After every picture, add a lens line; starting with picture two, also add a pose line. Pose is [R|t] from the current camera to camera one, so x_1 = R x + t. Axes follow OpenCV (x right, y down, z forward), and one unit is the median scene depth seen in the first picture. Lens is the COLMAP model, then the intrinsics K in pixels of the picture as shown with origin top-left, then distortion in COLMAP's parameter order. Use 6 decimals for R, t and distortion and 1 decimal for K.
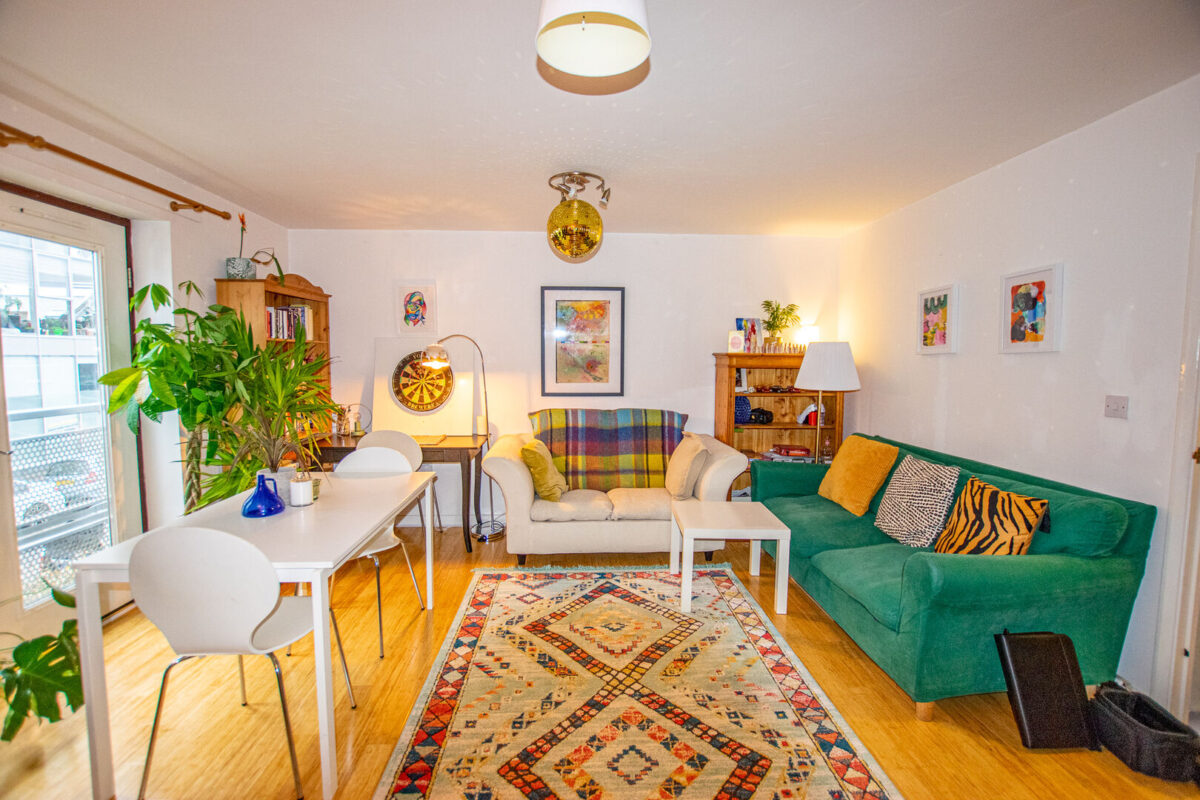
lens RADIAL K [[531.1, 0, 596.1], [0, 531.1, 403.0], [0, 0, 1]] dist [-0.031629, 0.000041]
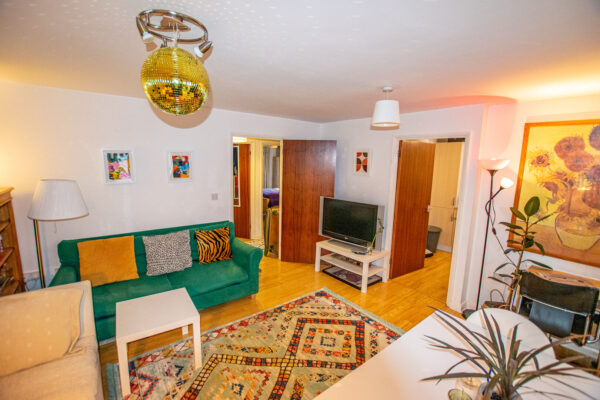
lens RADIAL K [[265.5, 0, 299.2], [0, 265.5, 198.8], [0, 0, 1]] dist [-0.031629, 0.000041]
pose [[-0.580010, -0.135156, 0.803319, -0.567582], [0.037802, 0.980612, 0.192279, -0.227202], [-0.813732, 0.141891, -0.563655, 1.167668]]
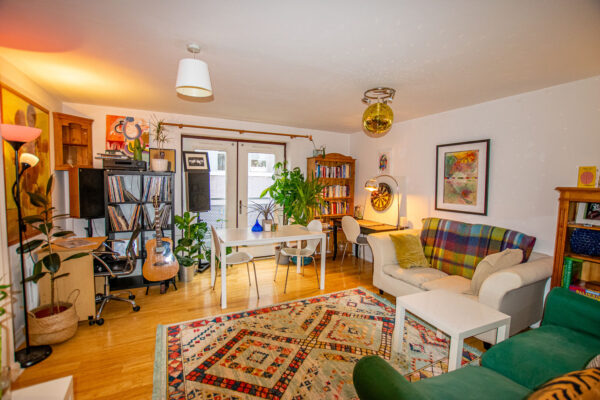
lens RADIAL K [[265.5, 0, 297.2], [0, 265.5, 197.7], [0, 0, 1]] dist [-0.031629, 0.000041]
pose [[0.396109, 0.060132, -0.916232, 0.764008], [-0.091198, 0.995496, 0.025907, -0.051915], [0.913663, 0.073296, 0.399809, 0.403938]]
